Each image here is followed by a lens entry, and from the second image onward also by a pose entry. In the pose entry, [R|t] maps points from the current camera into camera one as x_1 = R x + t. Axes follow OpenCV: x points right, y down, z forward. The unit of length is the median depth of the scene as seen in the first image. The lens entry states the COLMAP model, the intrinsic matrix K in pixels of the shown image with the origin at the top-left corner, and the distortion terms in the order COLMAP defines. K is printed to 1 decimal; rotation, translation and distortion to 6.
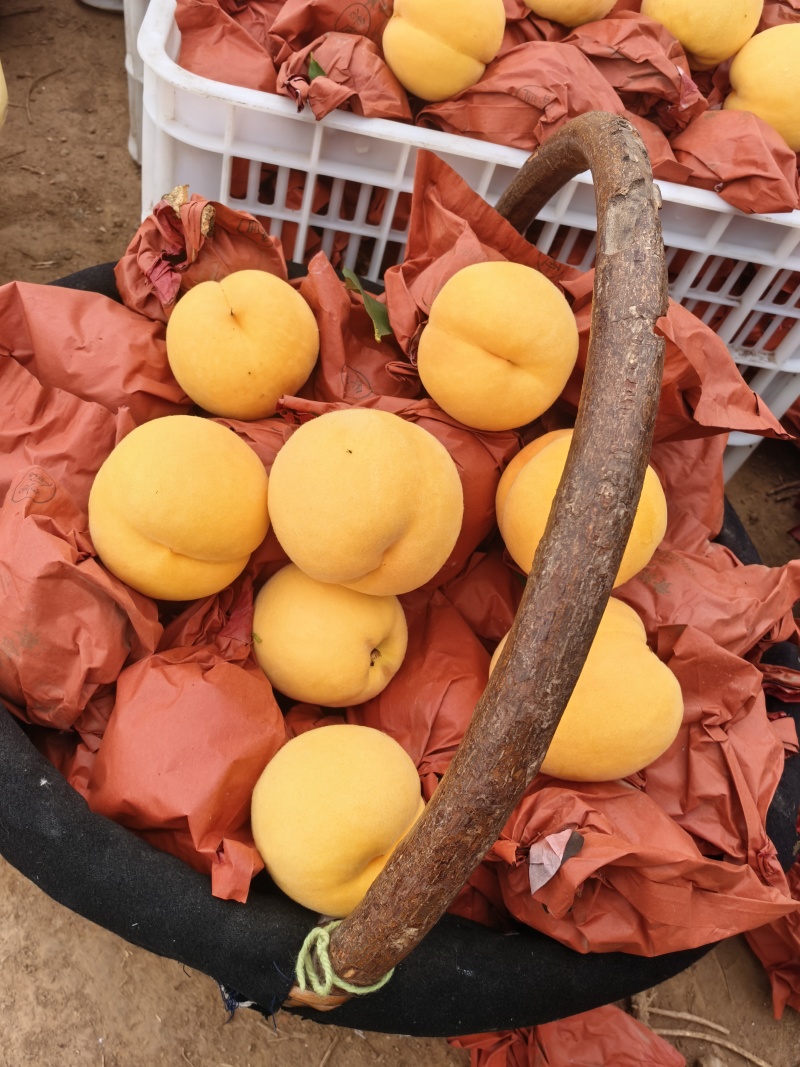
lens RADIAL K [[843.8, 0, 396.3], [0, 843.8, 538.5], [0, 0, 1]] dist [0.011758, -0.032836]
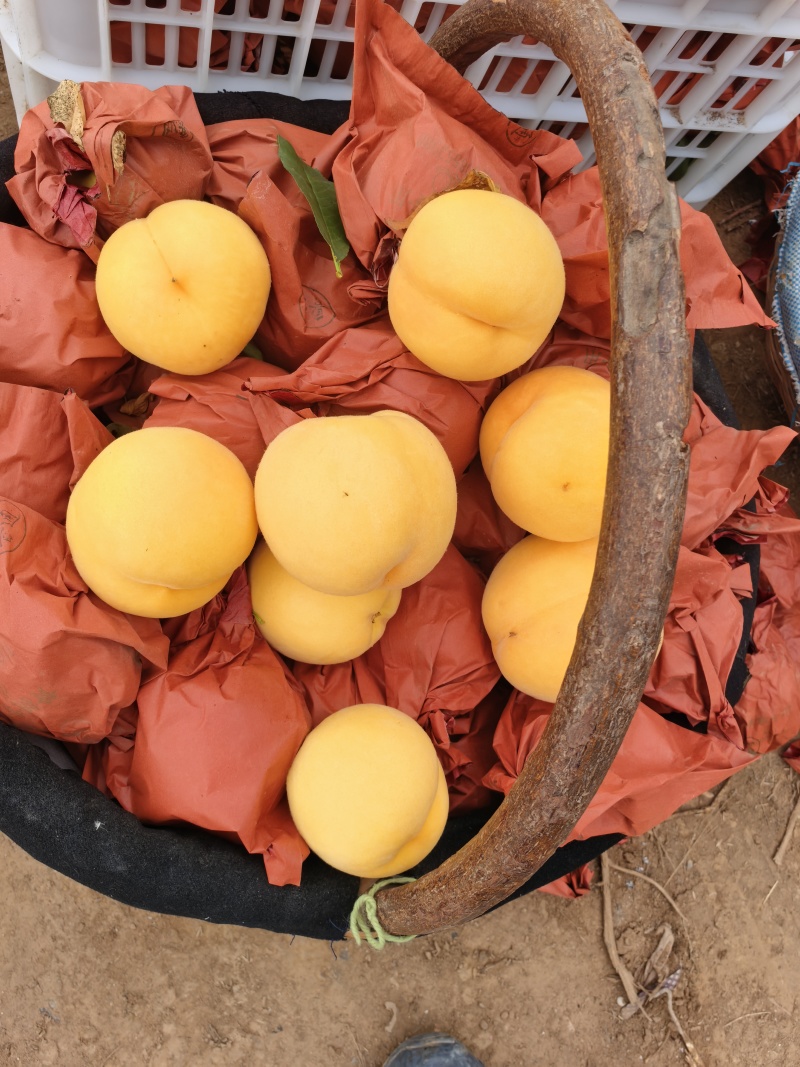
lens RADIAL K [[843.8, 0, 405.4], [0, 843.8, 535.5], [0, 0, 1]] dist [0.011758, -0.032836]
pose [[0.991262, -0.111827, 0.069962, -0.048154], [0.077167, 0.921763, 0.379998, -0.333617], [-0.106983, -0.371279, 0.922338, 0.077144]]
